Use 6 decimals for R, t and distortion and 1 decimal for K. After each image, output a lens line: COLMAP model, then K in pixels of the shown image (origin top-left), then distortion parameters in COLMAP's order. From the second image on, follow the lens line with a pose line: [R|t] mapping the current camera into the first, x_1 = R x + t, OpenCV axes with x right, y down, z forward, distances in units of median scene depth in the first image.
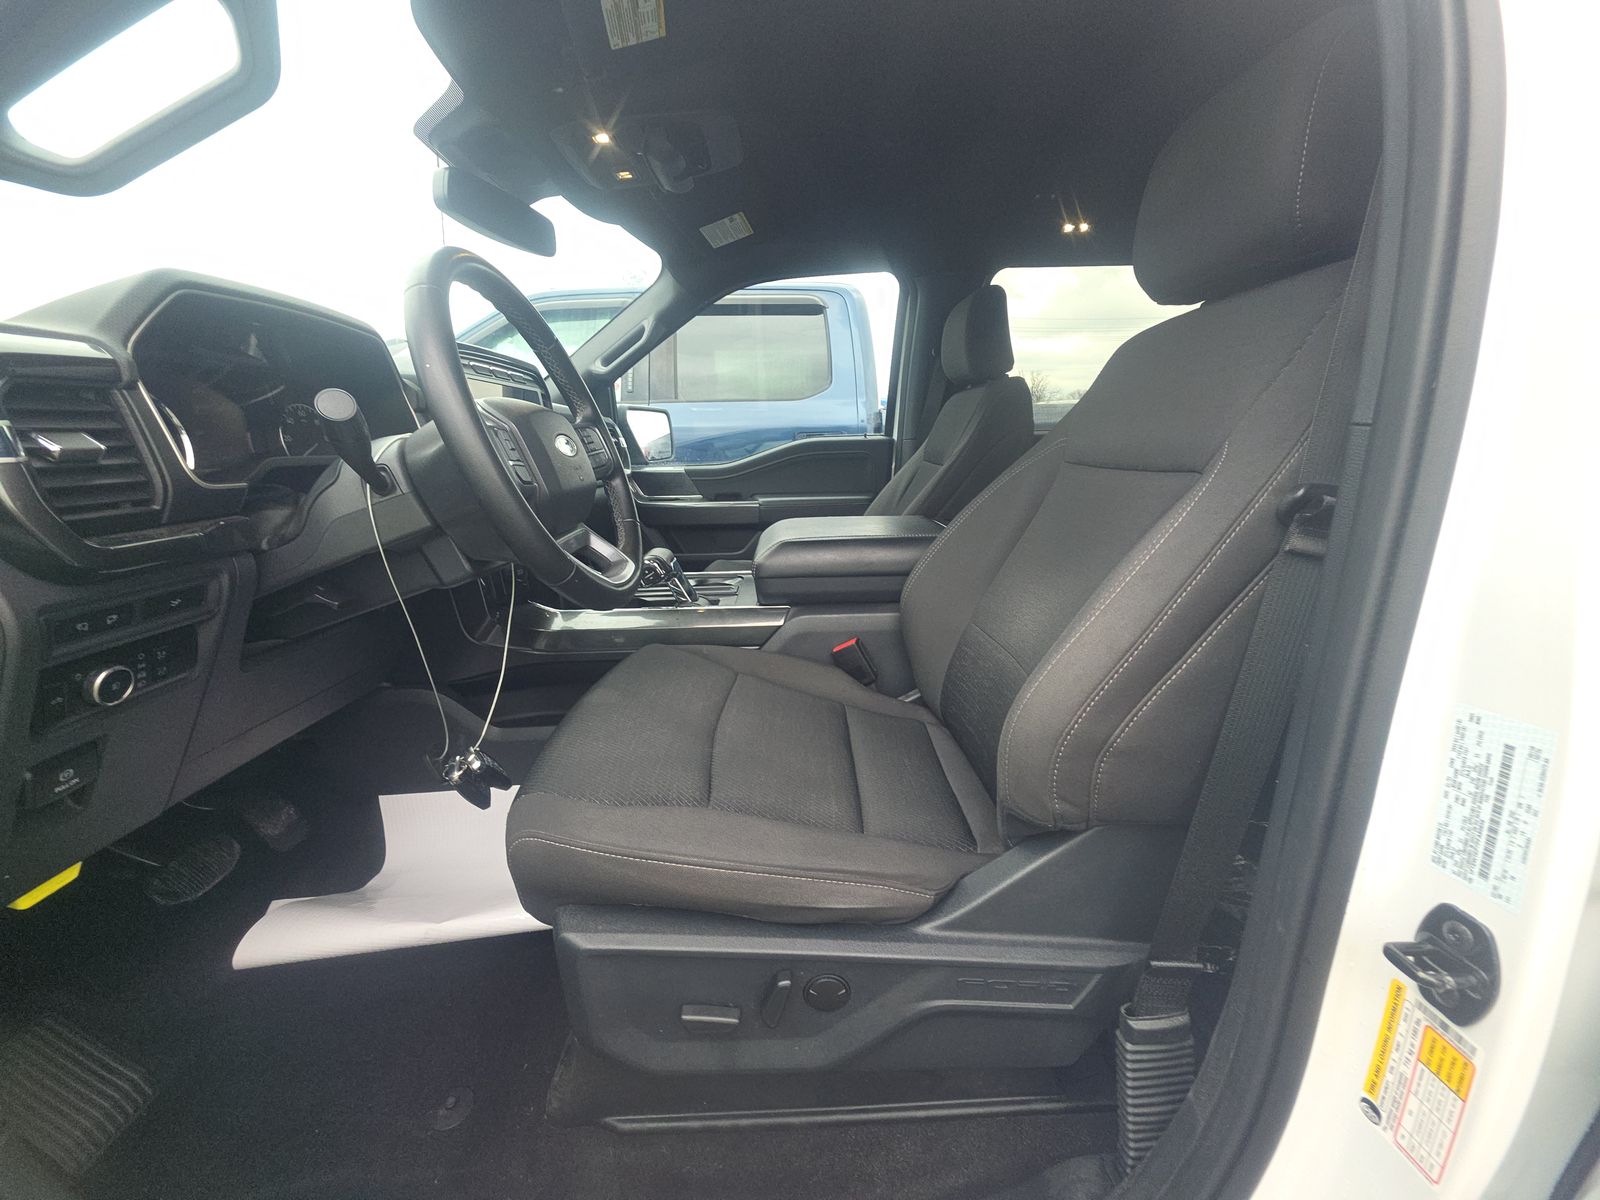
lens RADIAL K [[644.9, 0, 800.0], [0, 644.9, 600.0], [0, 0, 1]] dist [0.012848, -0.009674]
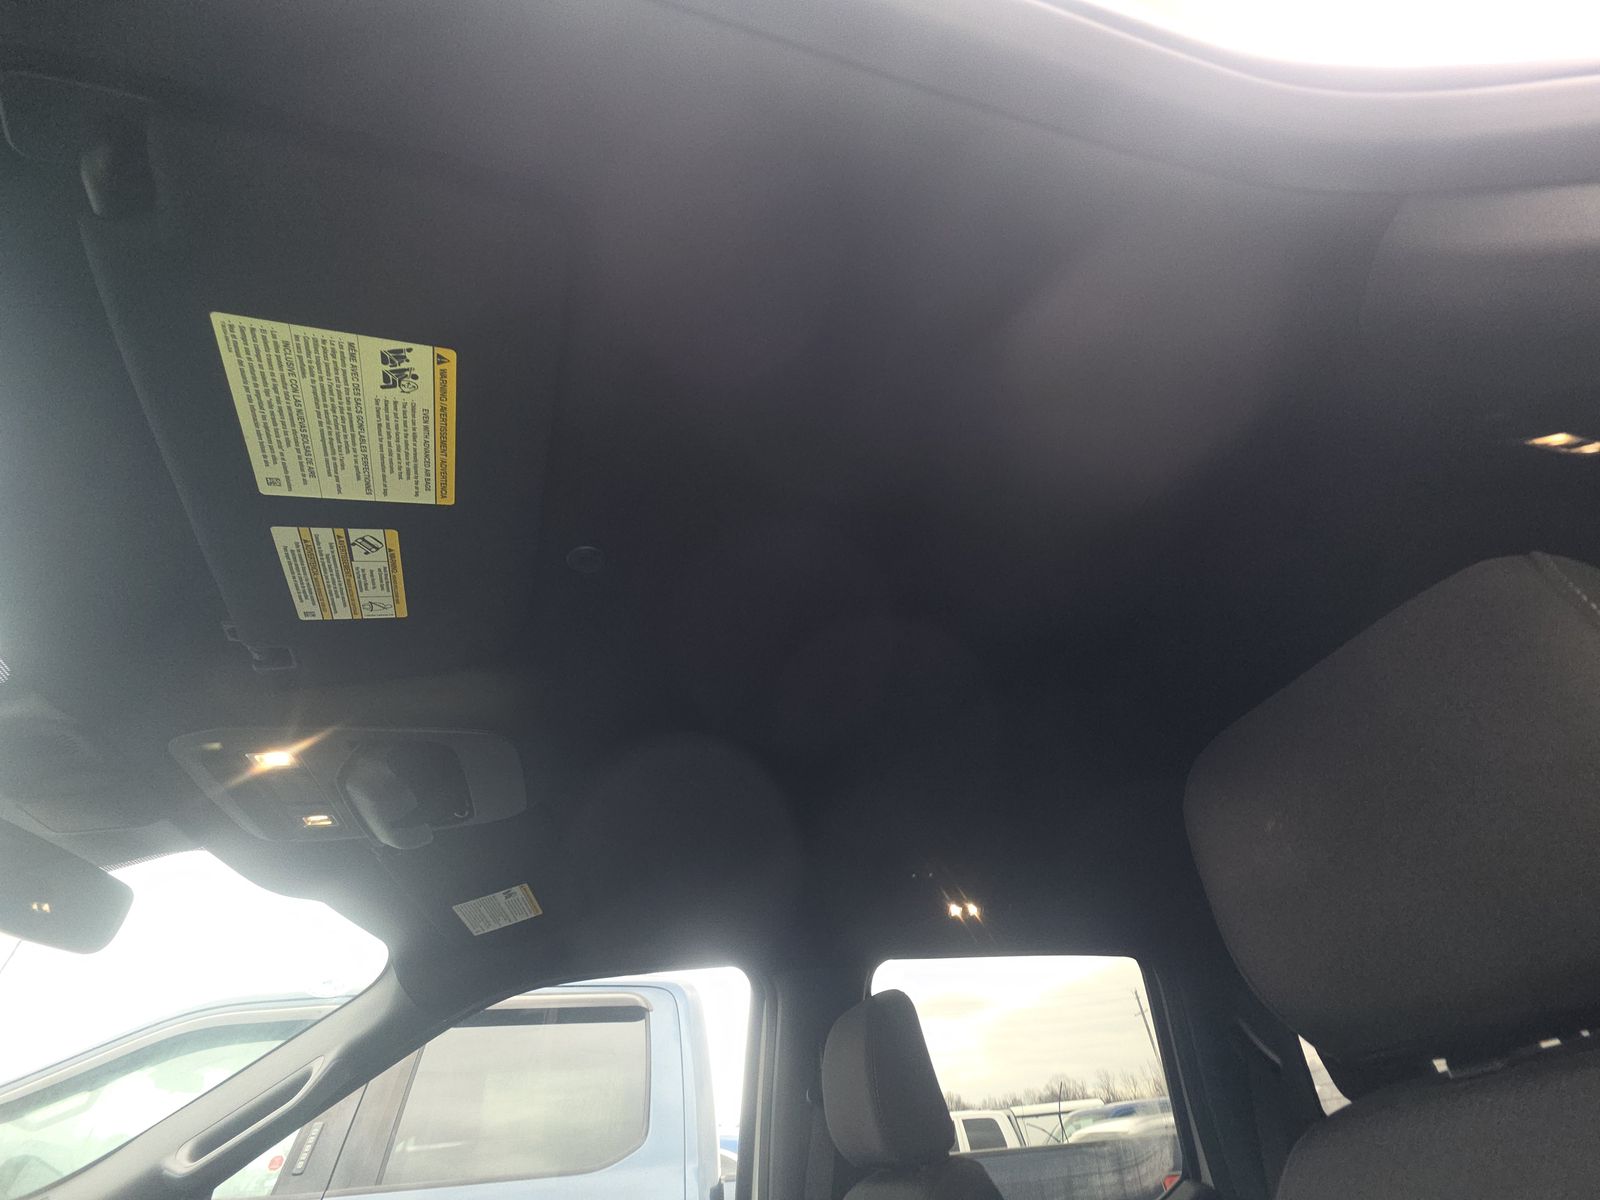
lens RADIAL K [[644.9, 0, 800.0], [0, 644.9, 600.0], [0, 0, 1]] dist [0.012848, -0.009674]
pose [[0.974837, 0.102792, 0.197805, 0.021266], [0.104828, 0.571720, -0.813725, -0.153147], [-0.196733, 0.813984, 0.546558, 0.270414]]
